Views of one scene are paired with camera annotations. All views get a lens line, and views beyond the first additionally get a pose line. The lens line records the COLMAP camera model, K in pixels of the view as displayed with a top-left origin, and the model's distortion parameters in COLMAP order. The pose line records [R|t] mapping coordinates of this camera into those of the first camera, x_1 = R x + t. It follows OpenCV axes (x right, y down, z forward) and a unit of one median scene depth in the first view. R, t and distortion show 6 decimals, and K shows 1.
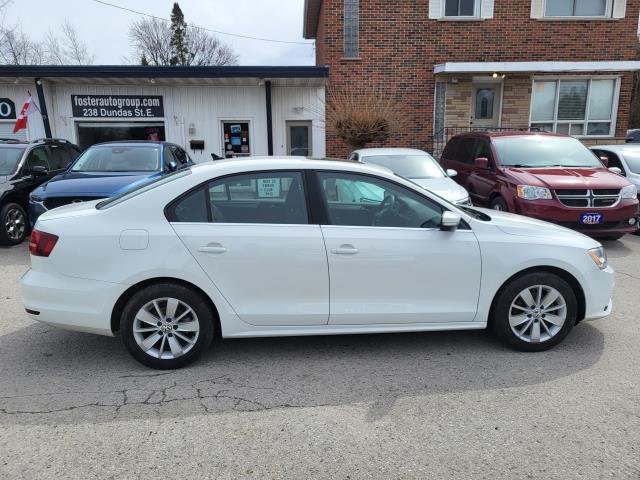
lens RADIAL K [[478.6, 0, 318.1], [0, 478.6, 241.0], [0, 0, 1]] dist [0.045656, -0.017774]
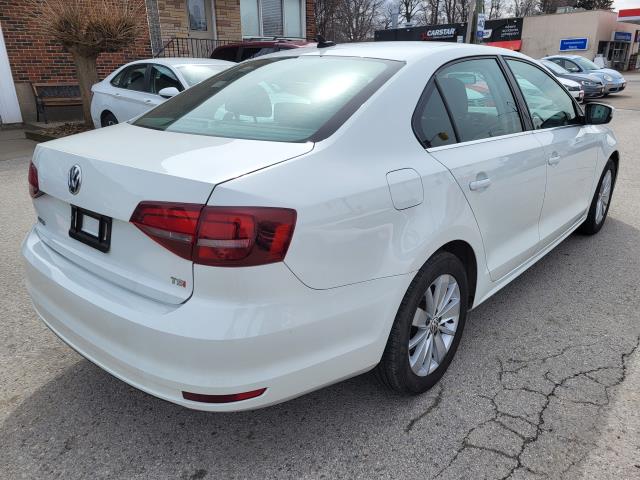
lens RADIAL K [[478.6, 0, 318.7], [0, 478.6, 242.6], [0, 0, 1]] dist [0.045656, -0.017774]
pose [[0.730177, -0.236792, 0.640915, -0.789949], [0.139826, 0.969961, 0.199061, -0.062657], [-0.668798, -0.055733, 0.741352, 0.652321]]
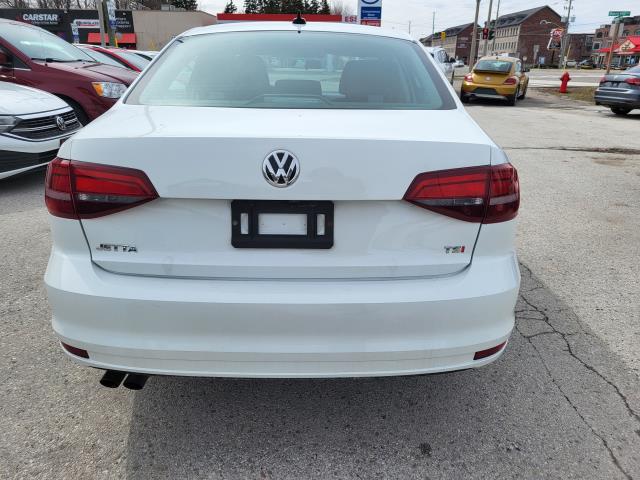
lens RADIAL K [[478.6, 0, 318.5], [0, 478.6, 240.5], [0, 0, 1]] dist [0.045656, -0.017774]
pose [[0.107229, -0.341161, 0.933869, -1.026050], [0.177257, 0.930796, 0.319686, -0.126530], [-0.978306, 0.131255, 0.160281, 1.103957]]
